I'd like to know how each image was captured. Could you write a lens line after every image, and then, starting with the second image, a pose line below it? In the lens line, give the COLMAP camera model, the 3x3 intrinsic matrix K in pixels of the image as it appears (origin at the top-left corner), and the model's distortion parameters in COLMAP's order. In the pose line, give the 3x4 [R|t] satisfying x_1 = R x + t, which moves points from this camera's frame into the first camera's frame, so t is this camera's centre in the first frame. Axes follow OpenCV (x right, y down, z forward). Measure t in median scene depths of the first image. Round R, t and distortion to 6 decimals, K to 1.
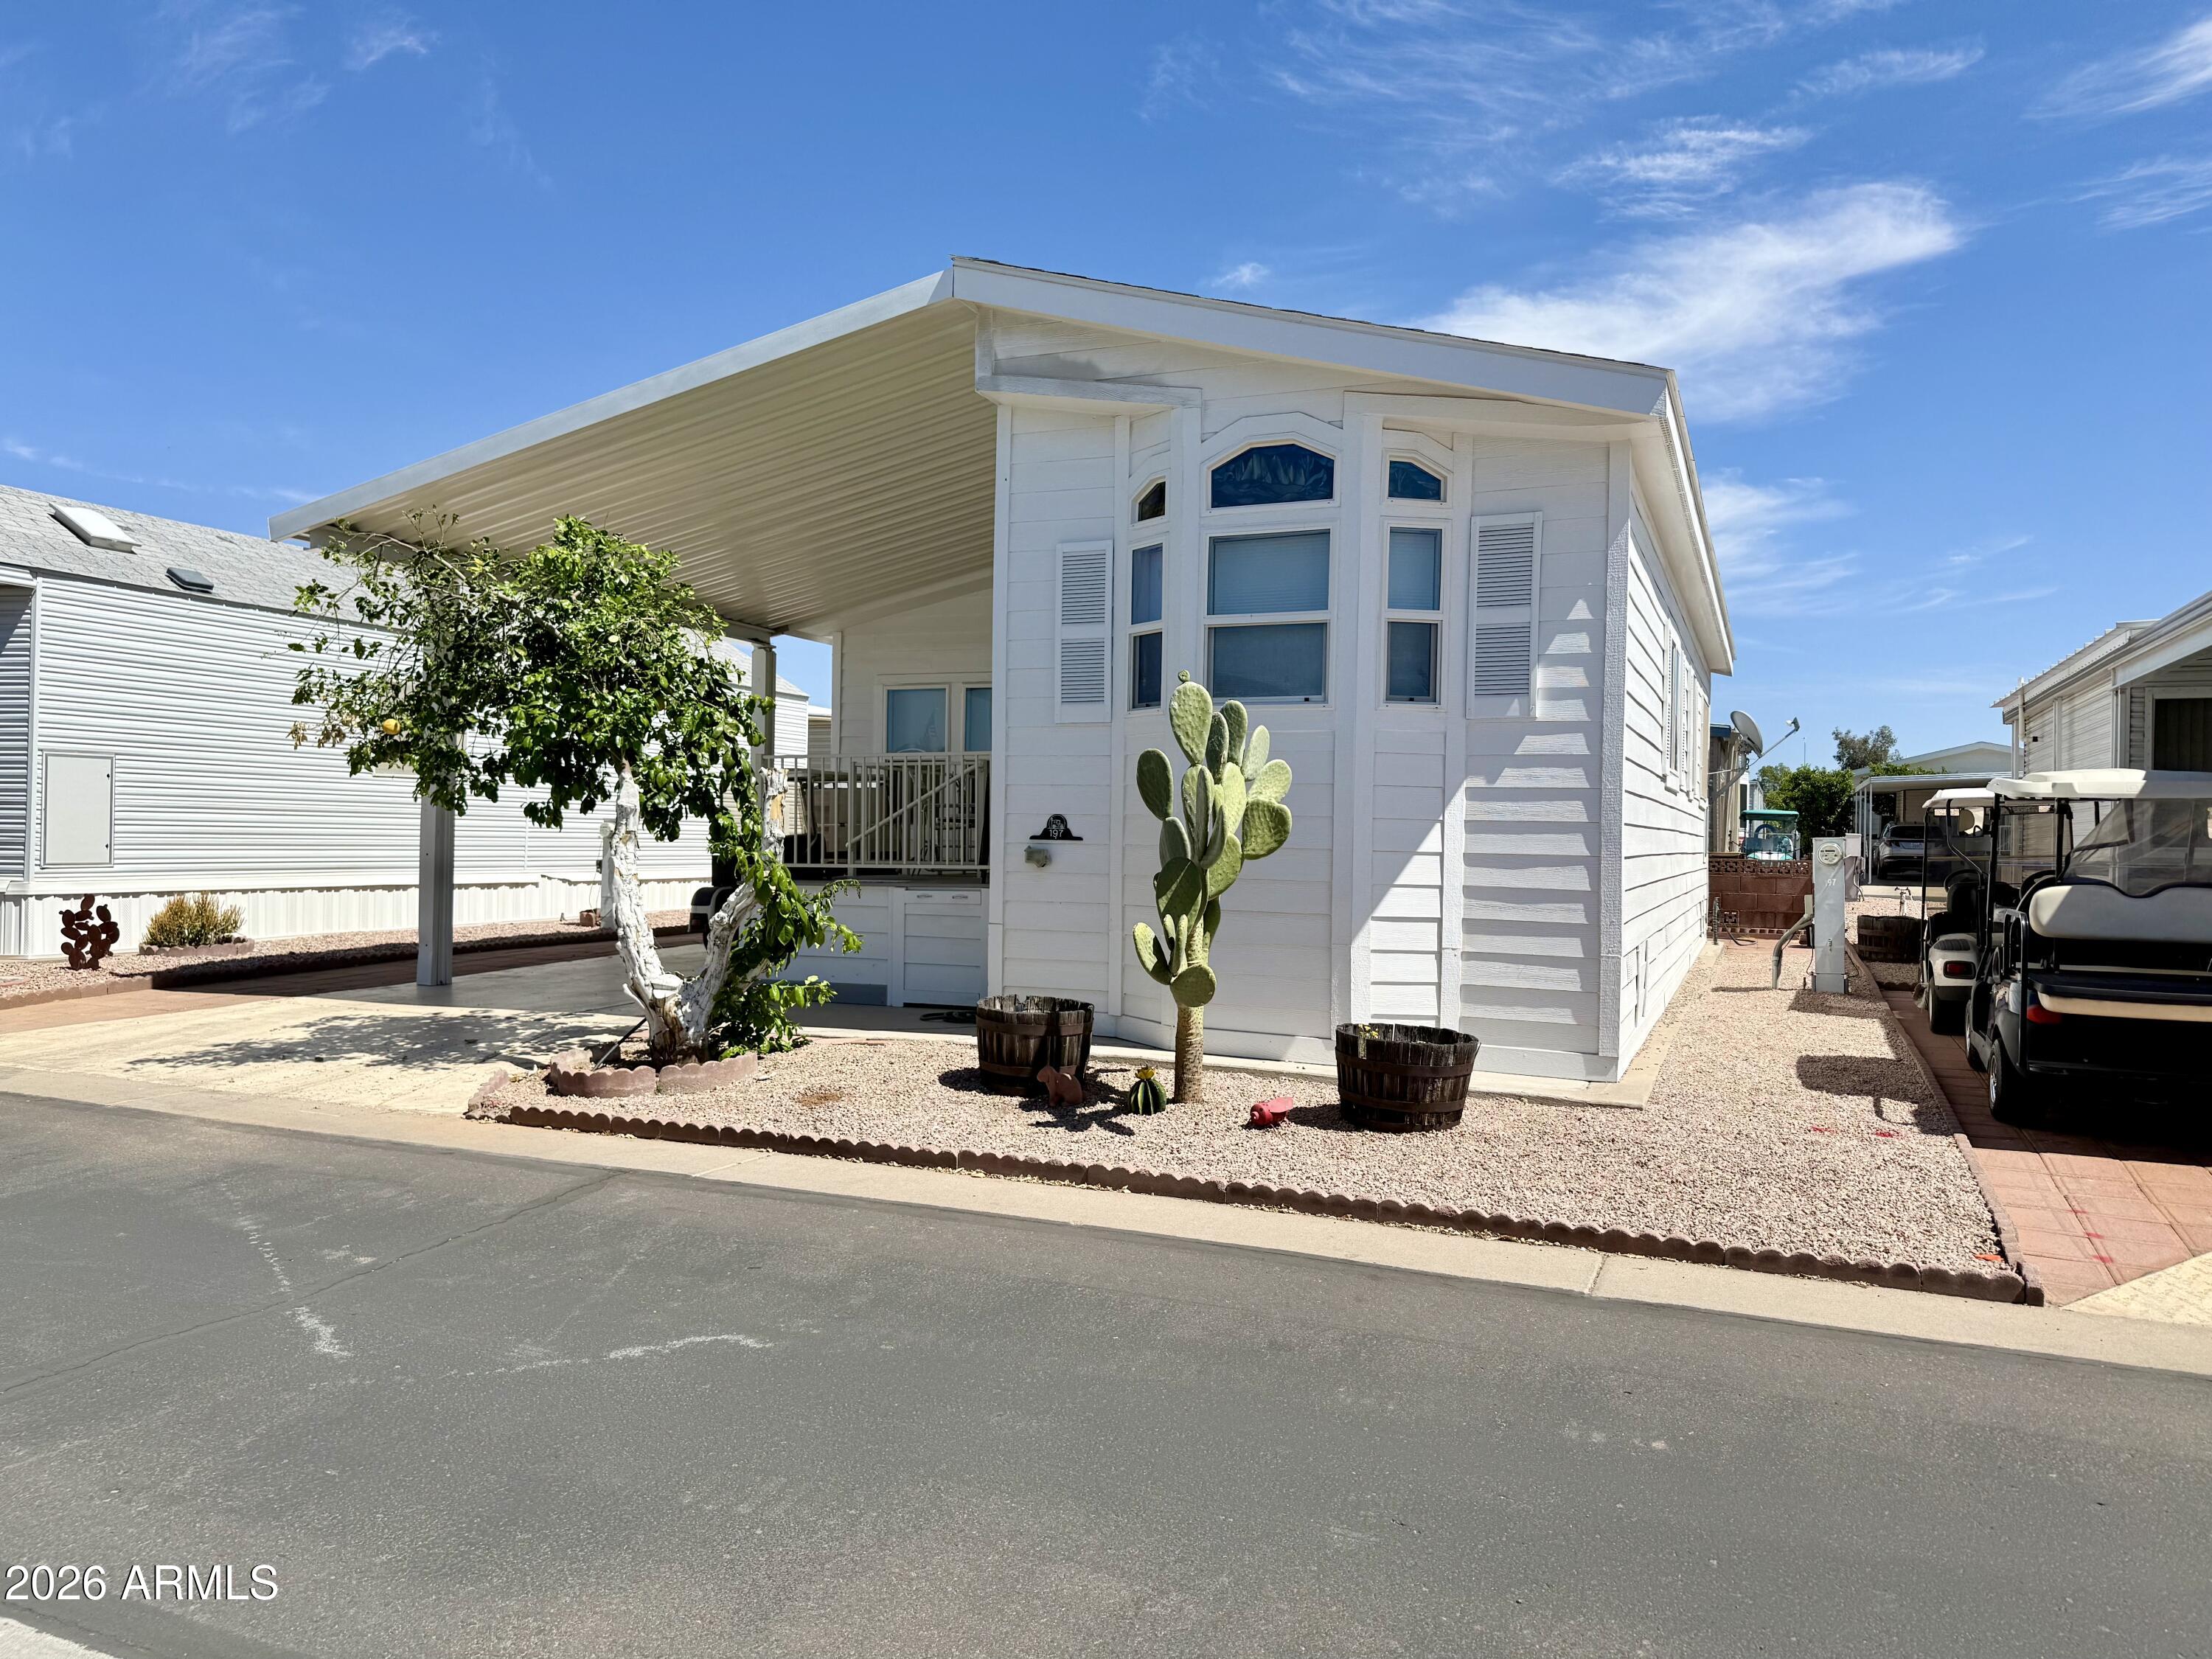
lens RADIAL K [[1550.7, 0, 1157.5], [0, 1550.7, 833.9], [0, 0, 1]] dist [0.020463, -0.036259]
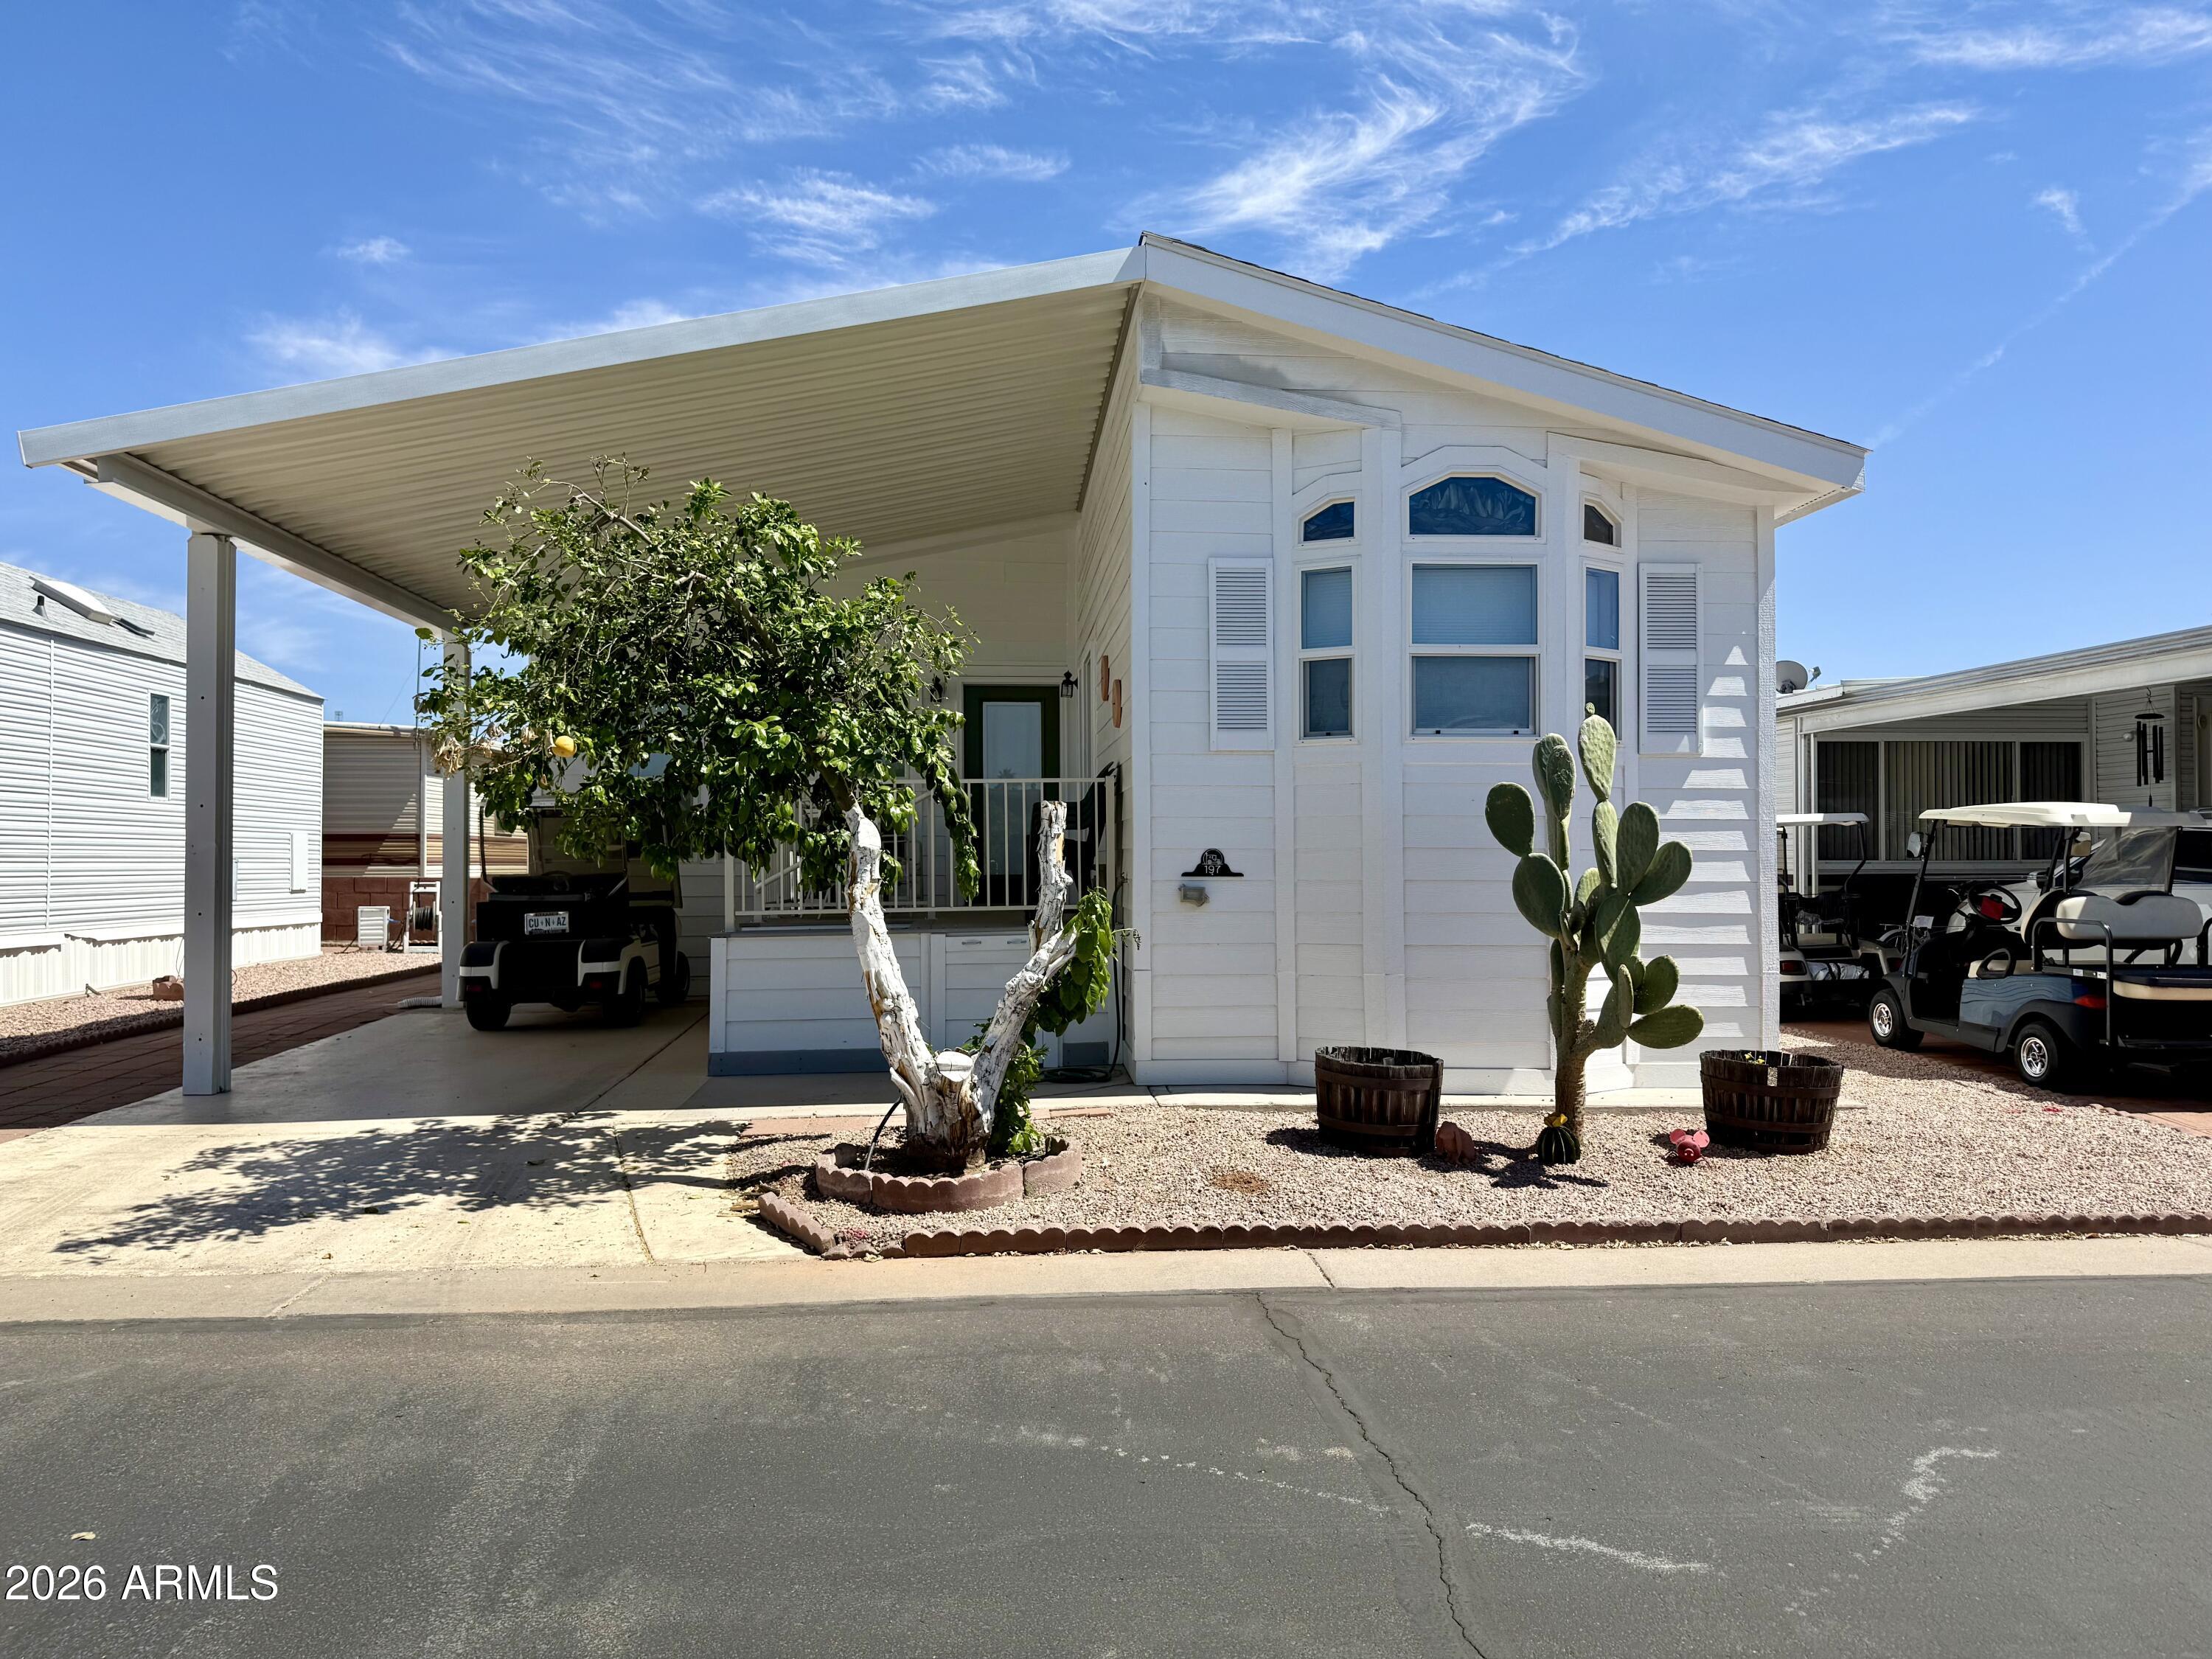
lens RADIAL K [[1550.7, 0, 1094.2], [0, 1550.7, 824.4], [0, 0, 1]] dist [0.020463, -0.036259]
pose [[0.891771, -0.006733, 0.452437, -0.607705], [0.013995, 0.999821, -0.012706, -0.018162], [-0.452271, 0.017662, 0.891706, 0.228171]]
